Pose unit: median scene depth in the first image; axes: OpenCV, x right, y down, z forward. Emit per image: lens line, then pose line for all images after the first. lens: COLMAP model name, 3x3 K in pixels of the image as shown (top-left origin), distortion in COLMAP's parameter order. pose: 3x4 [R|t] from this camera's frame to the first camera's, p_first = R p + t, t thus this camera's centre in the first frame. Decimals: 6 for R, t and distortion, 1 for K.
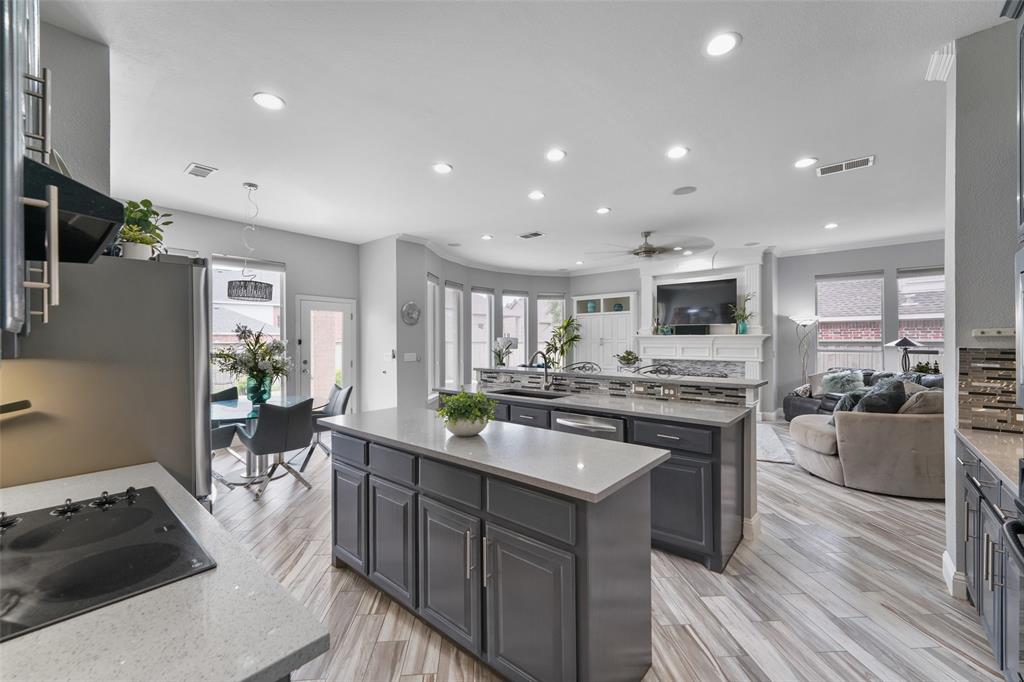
lens RADIAL K [[404.7, 0, 508.4], [0, 404.7, 340.2], [0, 0, 1]] dist [0.003936, -0.000894]
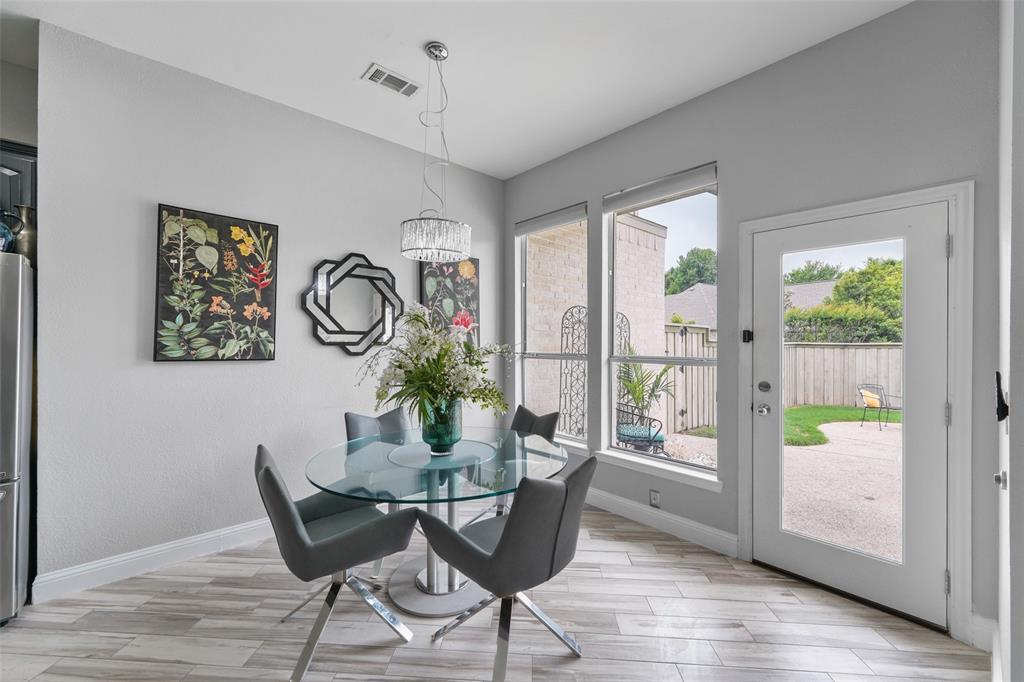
lens RADIAL K [[409.6, 0, 504.0], [0, 409.6, 338.3], [0, 0, 1]] dist [0.001962, -0.000179]
pose [[-0.133160, -0.006312, -0.991074, -0.054615], [-0.004477, 0.999973, -0.005768, 0.007578], [0.991084, 0.003669, -0.133185, 0.618719]]
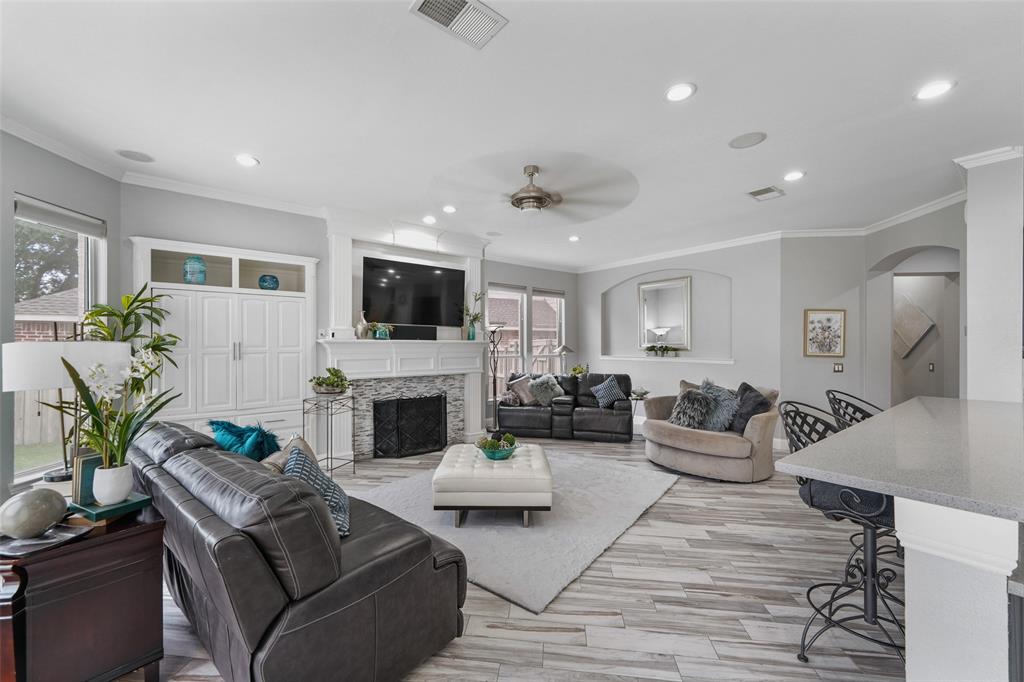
lens RADIAL K [[404.7, 0, 512.6], [0, 404.7, 338.4], [0, 0, 1]] dist [0.003936, -0.000894]
pose [[0.180734, 0.019085, 0.983347, -0.190401], [-0.000885, 0.999814, -0.019242, -0.002532], [-0.983532, 0.002608, 0.180717, 0.697570]]
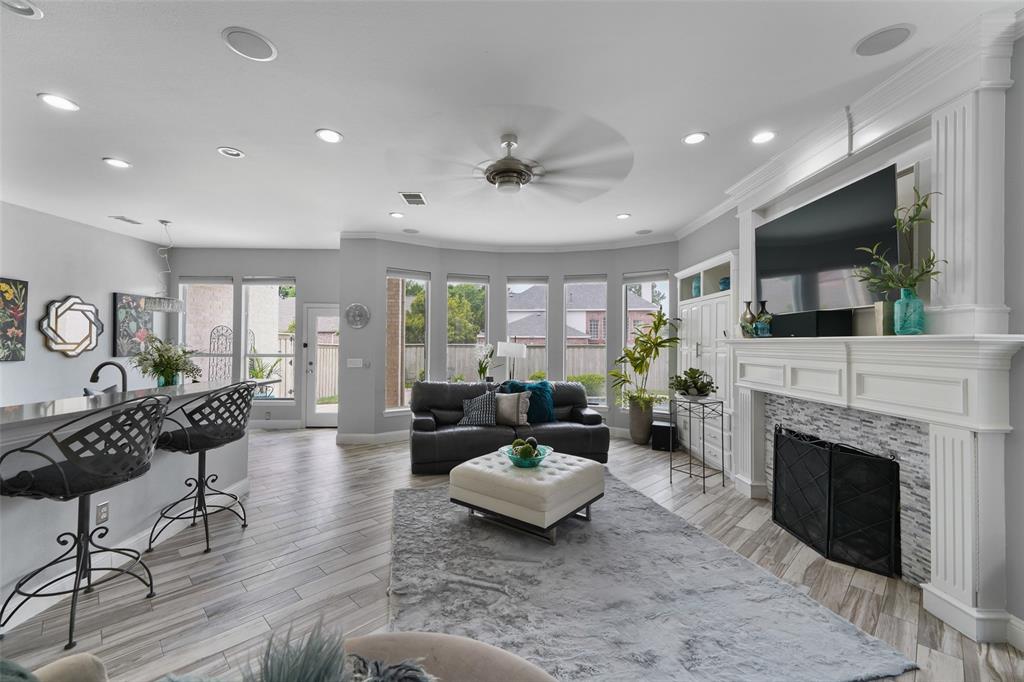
lens RADIAL K [[427.7, 0, 507.2], [0, 427.7, 334.2], [0, 0, 1]] dist [0.011415, 0.000002]
pose [[0.655148, -0.009419, -0.755441, 0.568473], [-0.006444, 0.999816, -0.018054, -0.006922], [0.755473, 0.016697, 0.654967, 0.491910]]
